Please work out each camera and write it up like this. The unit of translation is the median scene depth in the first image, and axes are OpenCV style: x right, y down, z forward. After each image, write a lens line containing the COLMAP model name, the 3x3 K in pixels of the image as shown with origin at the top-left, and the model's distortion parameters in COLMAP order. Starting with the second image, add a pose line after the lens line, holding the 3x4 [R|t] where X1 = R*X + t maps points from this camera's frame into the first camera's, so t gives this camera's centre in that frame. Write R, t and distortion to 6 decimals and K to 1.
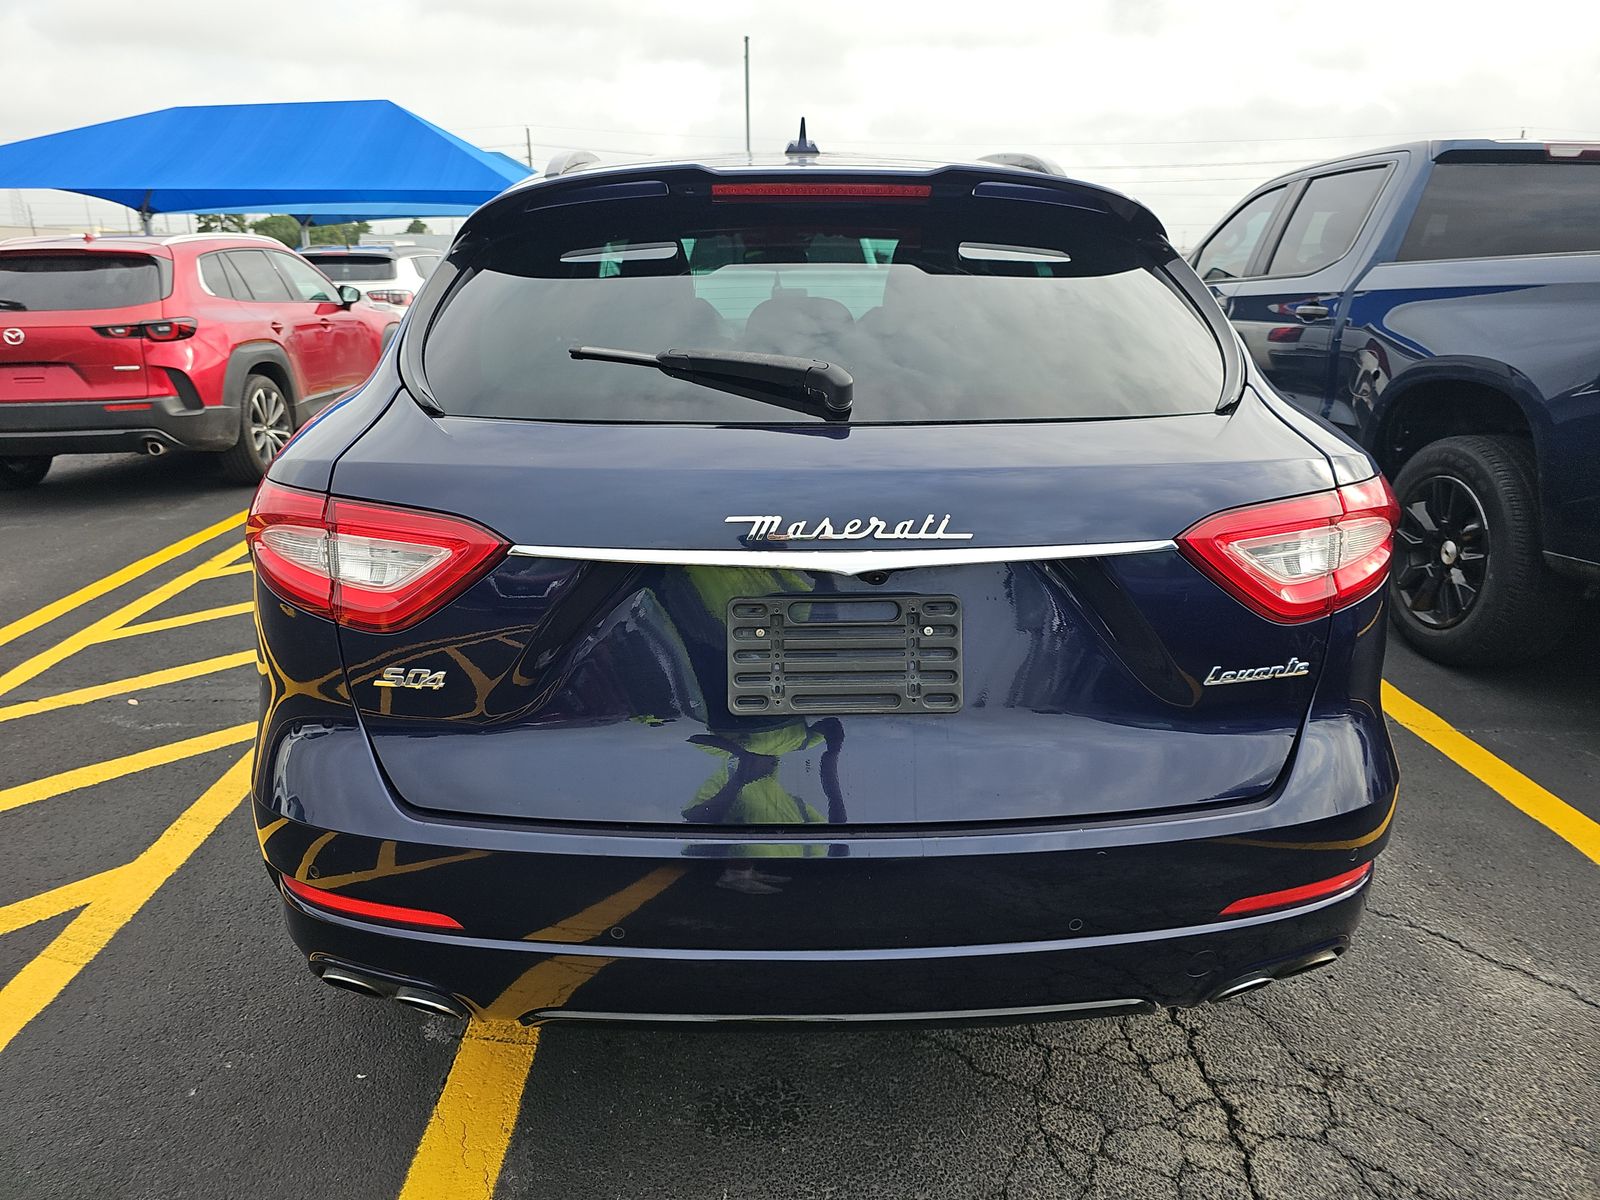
lens RADIAL K [[1050.5, 0, 800.0], [0, 1050.5, 600.0], [0, 0, 1]] dist [0.027994, -0.034846]
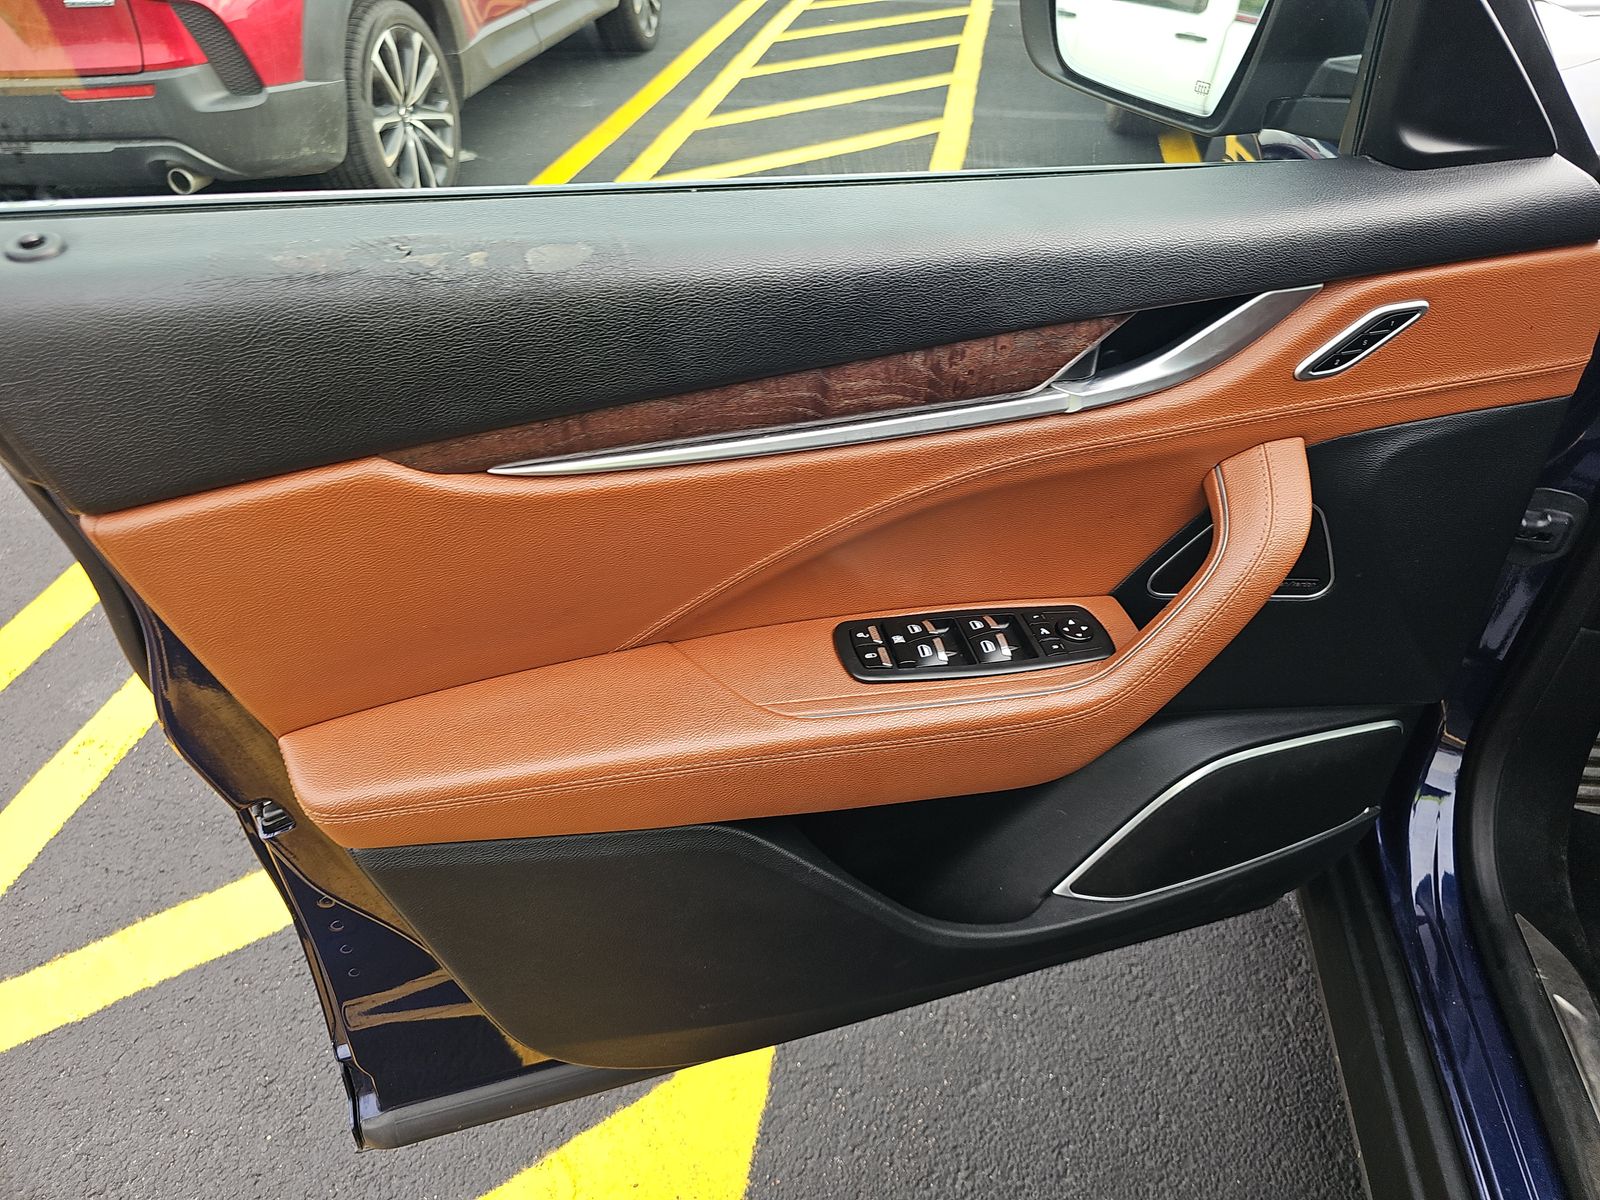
lens RADIAL K [[1050.5, 0, 800.0], [0, 1050.5, 600.0], [0, 0, 1]] dist [0.027994, -0.034846]
pose [[0.972966, 0.159315, -0.167198, -0.201283], [-0.082744, 0.916378, 0.391668, -0.166837], [0.215615, -0.367245, 0.904788, 0.504724]]
